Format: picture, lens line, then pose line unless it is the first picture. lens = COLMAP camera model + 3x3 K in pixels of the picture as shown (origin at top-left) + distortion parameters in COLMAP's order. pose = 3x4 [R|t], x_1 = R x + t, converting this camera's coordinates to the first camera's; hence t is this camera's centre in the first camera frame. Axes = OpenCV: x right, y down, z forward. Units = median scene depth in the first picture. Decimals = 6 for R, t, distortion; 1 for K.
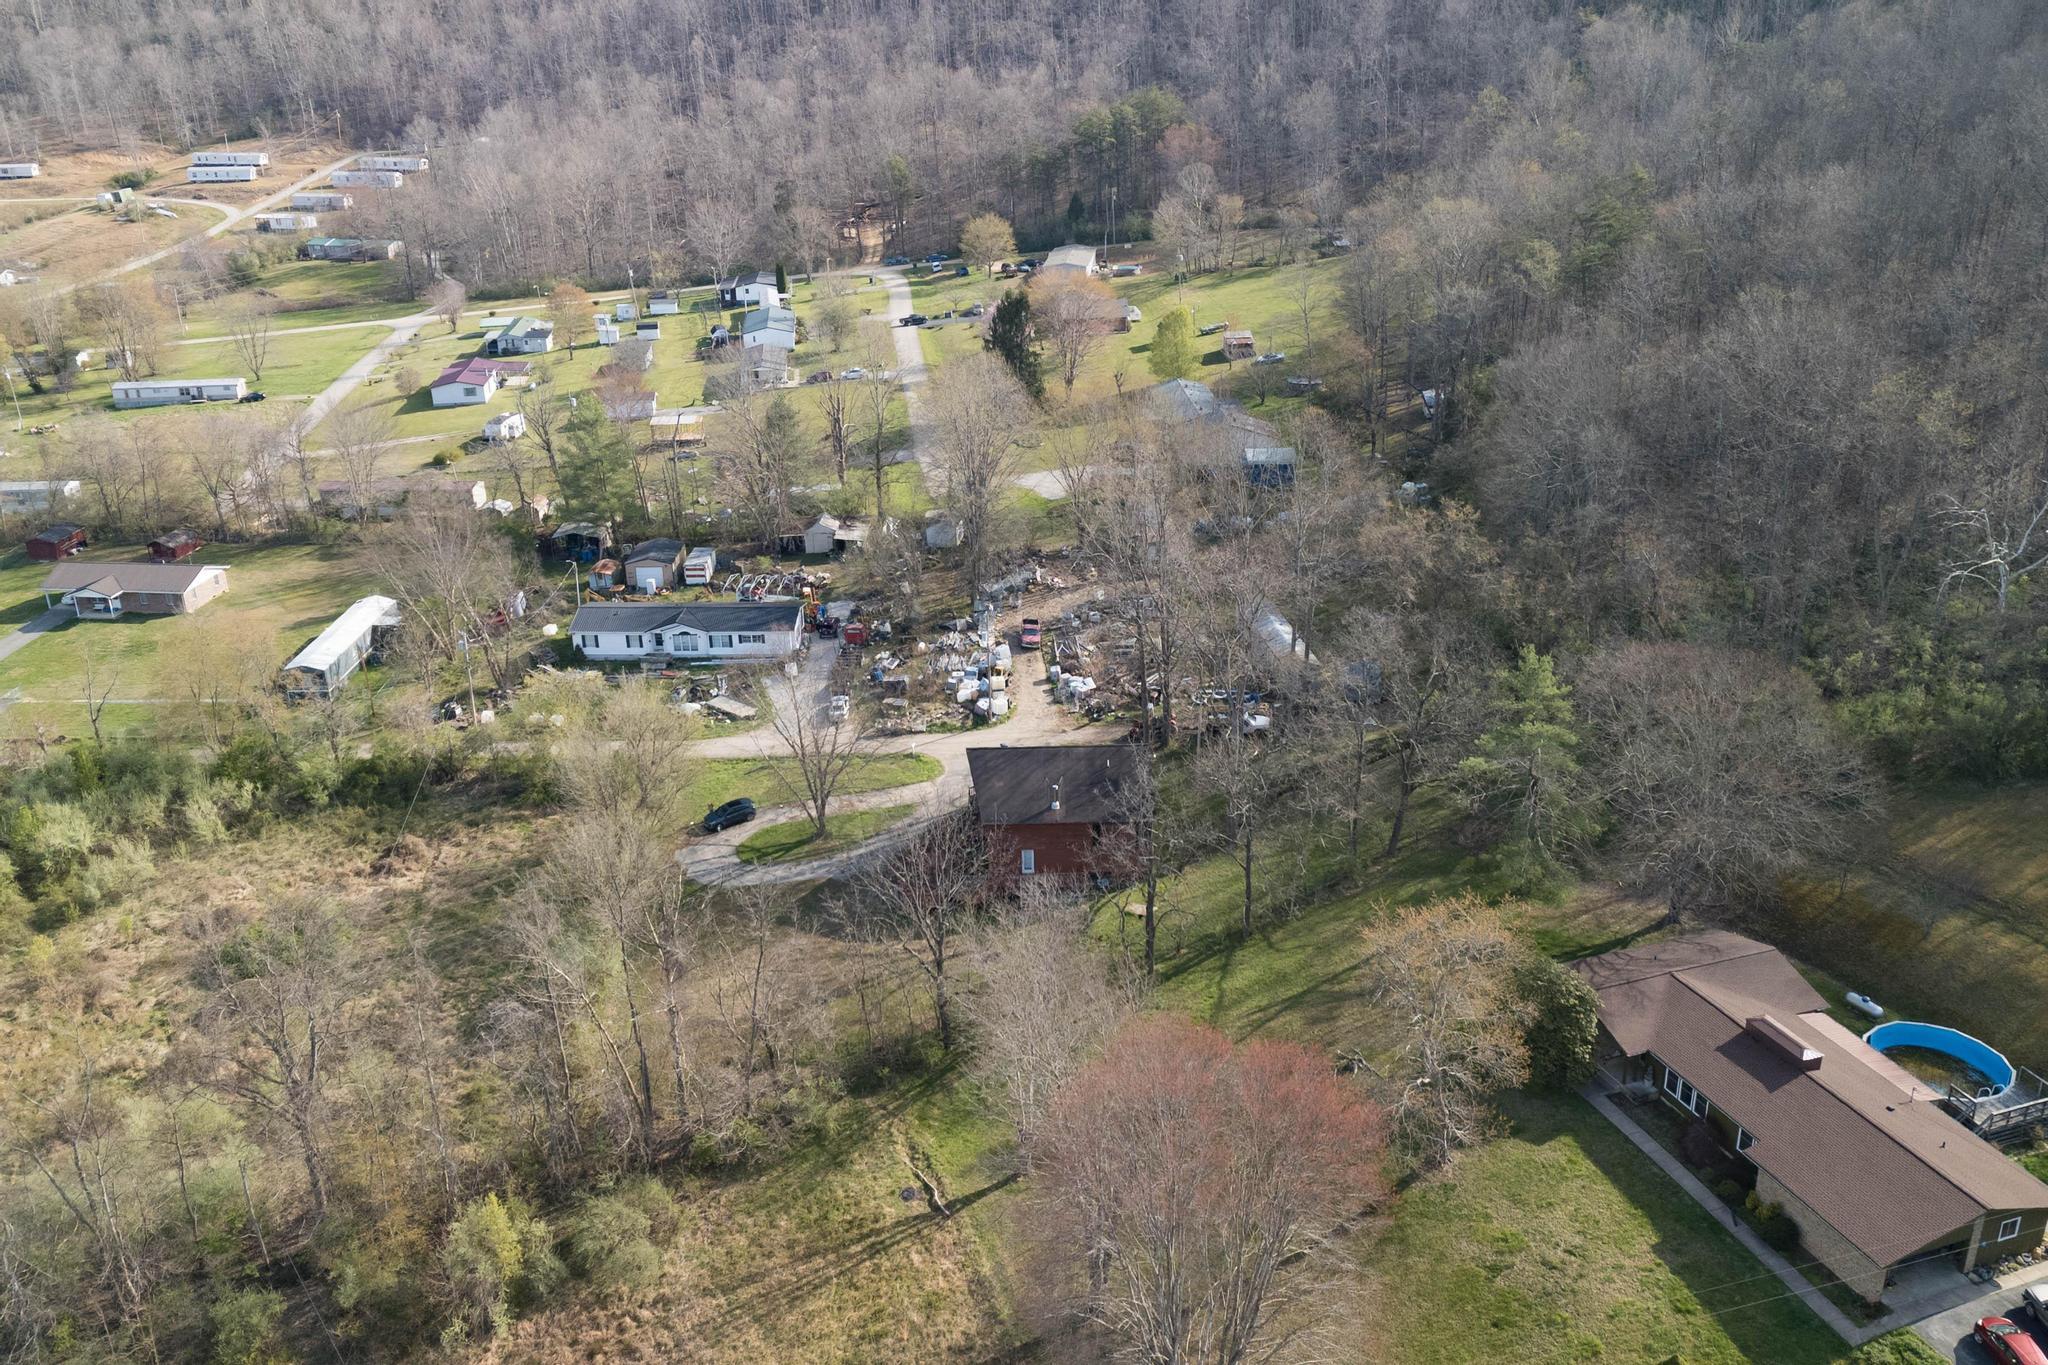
lens RADIAL K [[1432.0, 0, 1024.0], [0, 1432.0, 682.5], [0, 0, 1]] dist [0.040979, -0.006864]
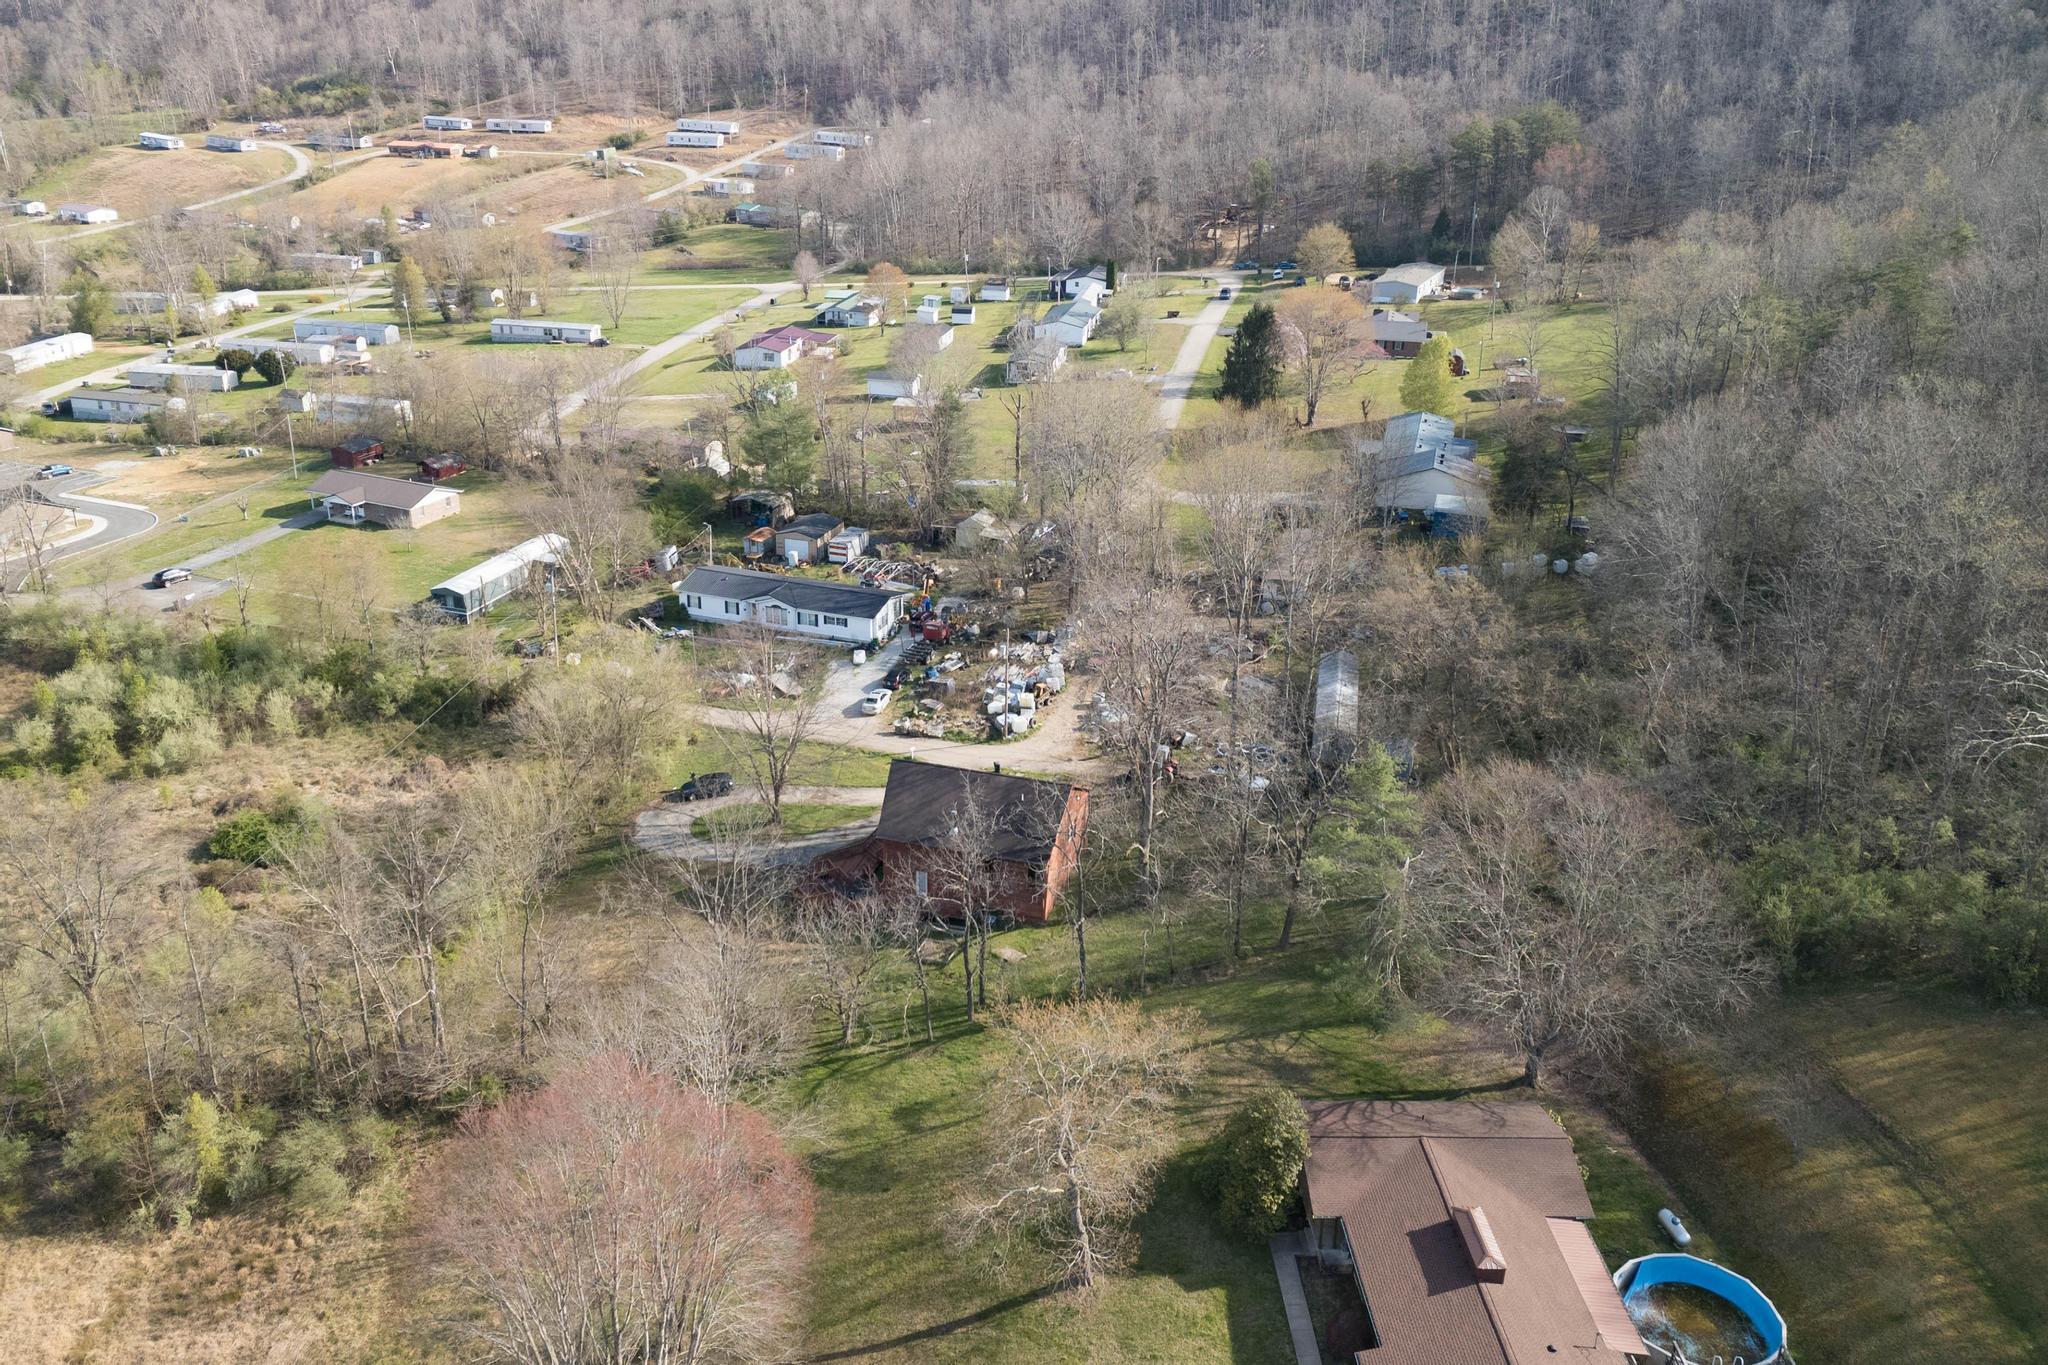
lens RADIAL K [[1446.6, 0, 1062.0], [0, 1446.6, 680.7], [0, 0, 1]] dist [0.076465, -0.061948]
pose [[0.959433, 0.149687, -0.238919, 0.181675], [-0.150810, 0.988468, 0.013682, -0.022854], [0.238212, 0.022905, 0.970943, 0.036843]]
